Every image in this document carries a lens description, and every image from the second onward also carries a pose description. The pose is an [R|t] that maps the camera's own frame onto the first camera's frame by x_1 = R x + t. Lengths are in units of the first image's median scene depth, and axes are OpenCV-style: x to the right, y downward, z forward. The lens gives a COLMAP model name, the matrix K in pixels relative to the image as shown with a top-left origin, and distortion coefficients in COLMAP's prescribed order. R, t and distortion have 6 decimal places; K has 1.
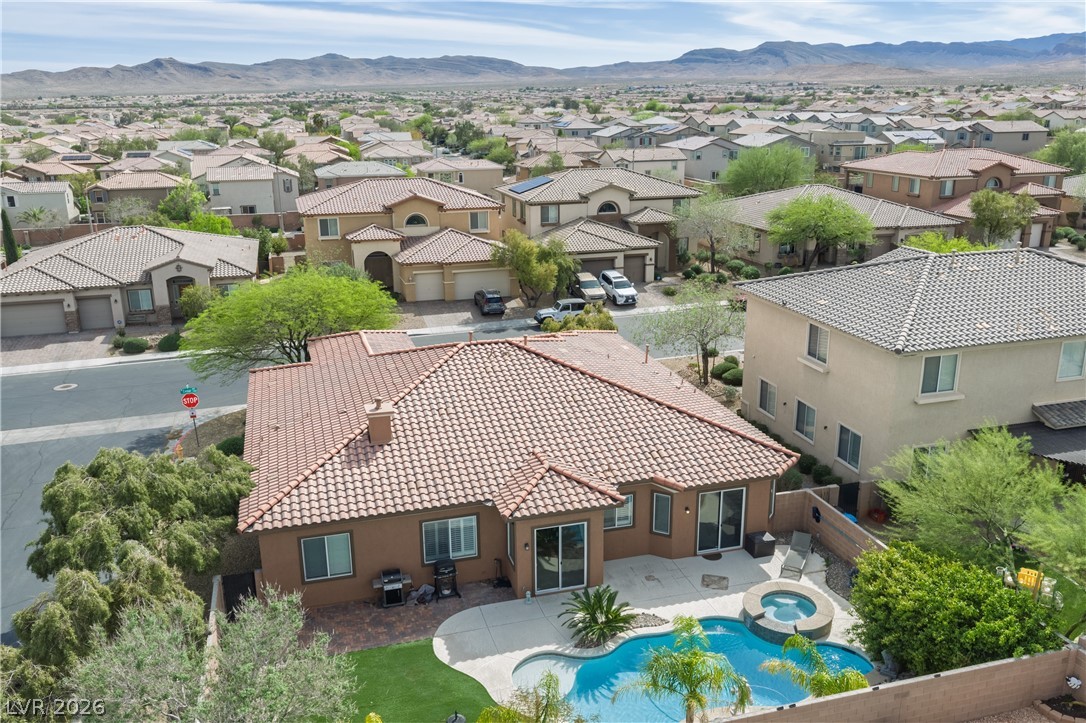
lens RADIAL K [[898.0, 0, 543.0], [0, 898.0, 361.5], [0, 0, 1]] dist [0.009609, -0.010135]
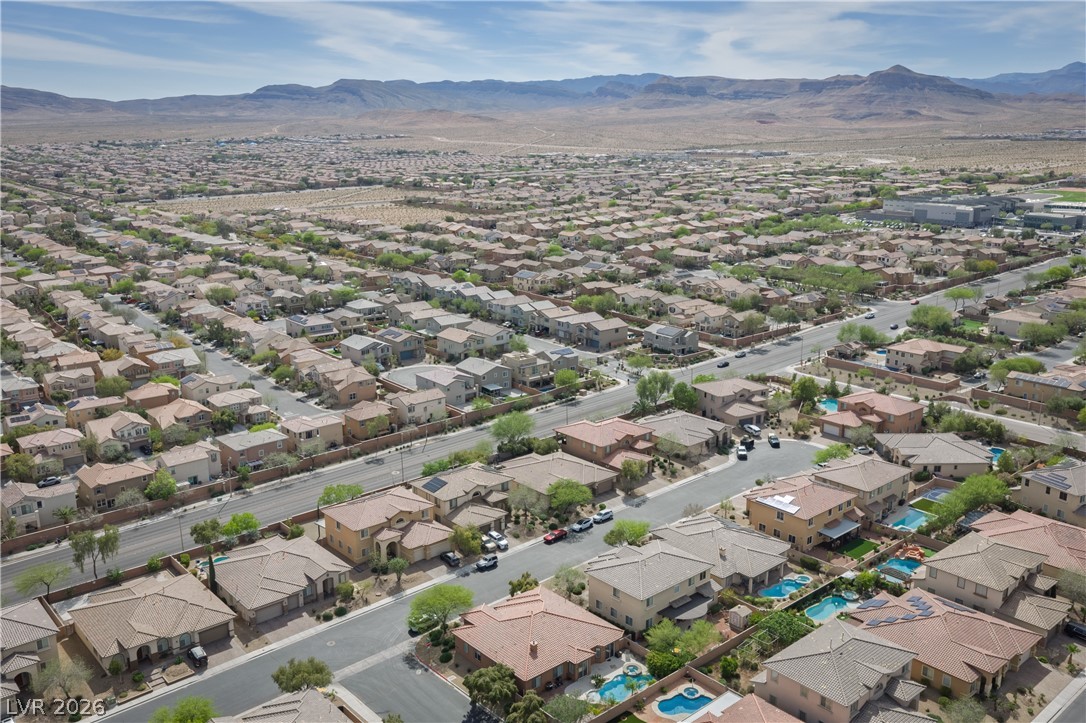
lens RADIAL K [[930.1, 0, 543.0], [0, 930.1, 361.5], [0, 0, 1]] dist [0.016917, -0.025820]
pose [[0.905193, -0.099039, 0.413301, -0.681943], [0.115224, 0.993236, -0.014348, -0.443769], [-0.409084, 0.060610, 0.910482, -1.130527]]
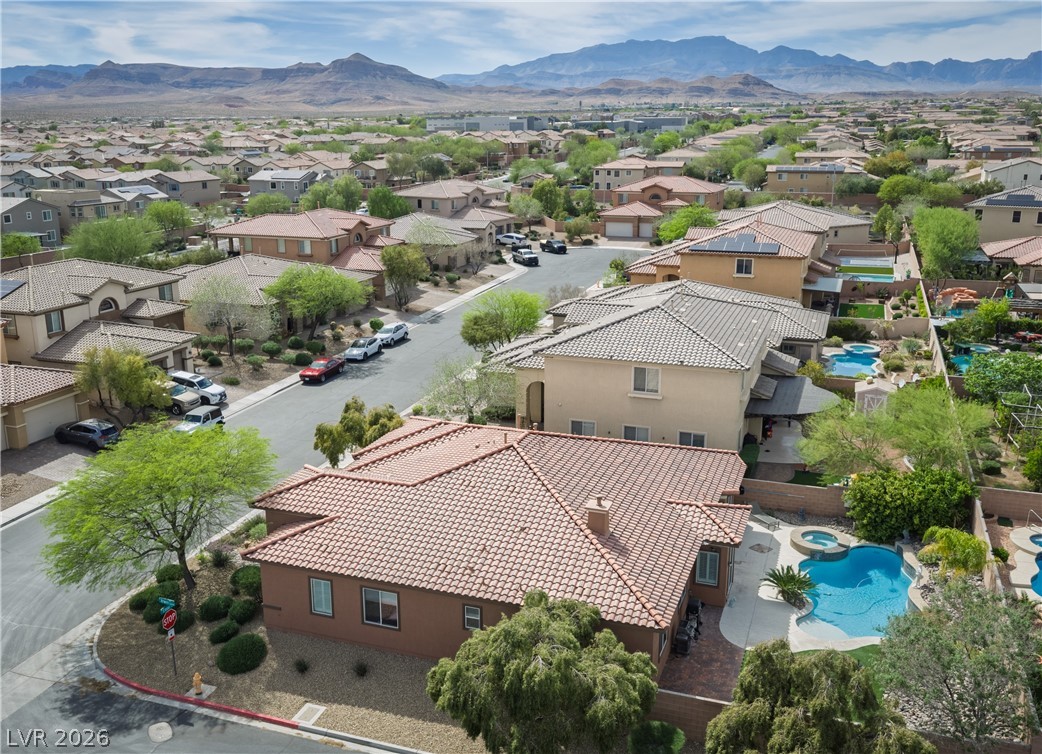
lens RADIAL K [[964.2, 0, 488.5], [0, 964.2, 395.3], [0, 0, 1]] dist [0.012221, -0.005257]
pose [[0.602331, -0.212641, 0.769403, -0.457077], [0.226978, 0.969704, 0.090307, -0.087362], [-0.765296, 0.120242, 0.632348, 0.126787]]
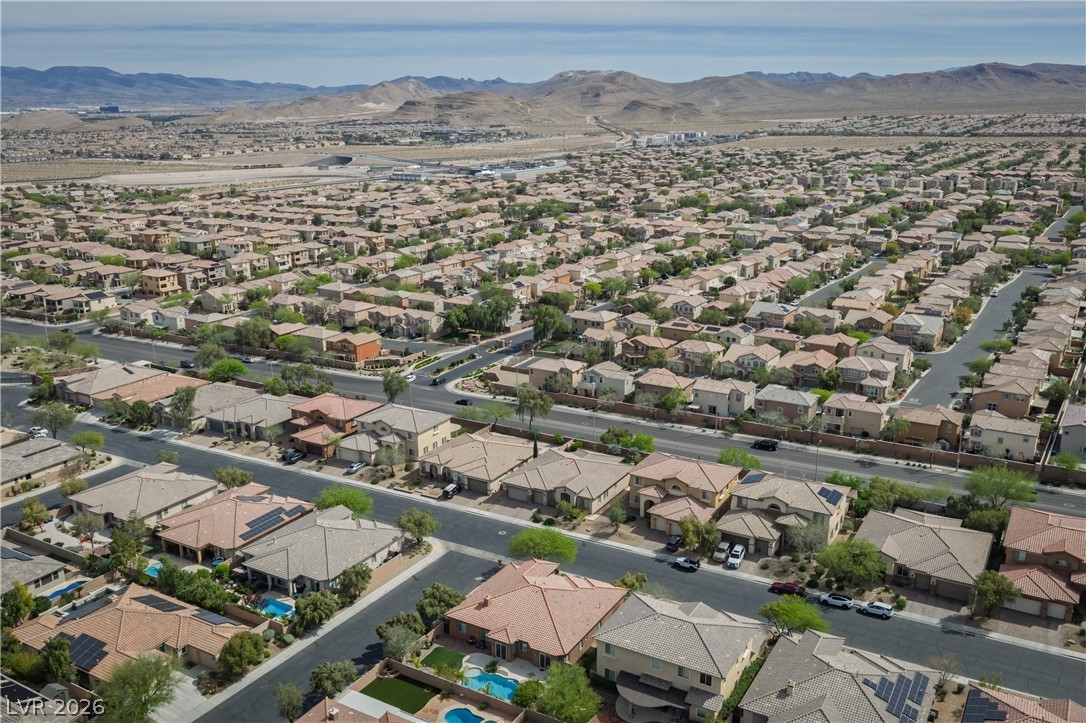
lens RADIAL K [[930.1, 0, 543.0], [0, 930.1, 361.5], [0, 0, 1]] dist [0.016917, -0.025820]
pose [[0.684055, 0.202155, -0.700858, 1.041410], [-0.205583, 0.975310, 0.080664, -0.526527], [0.699860, 0.088906, 0.708725, -0.720014]]
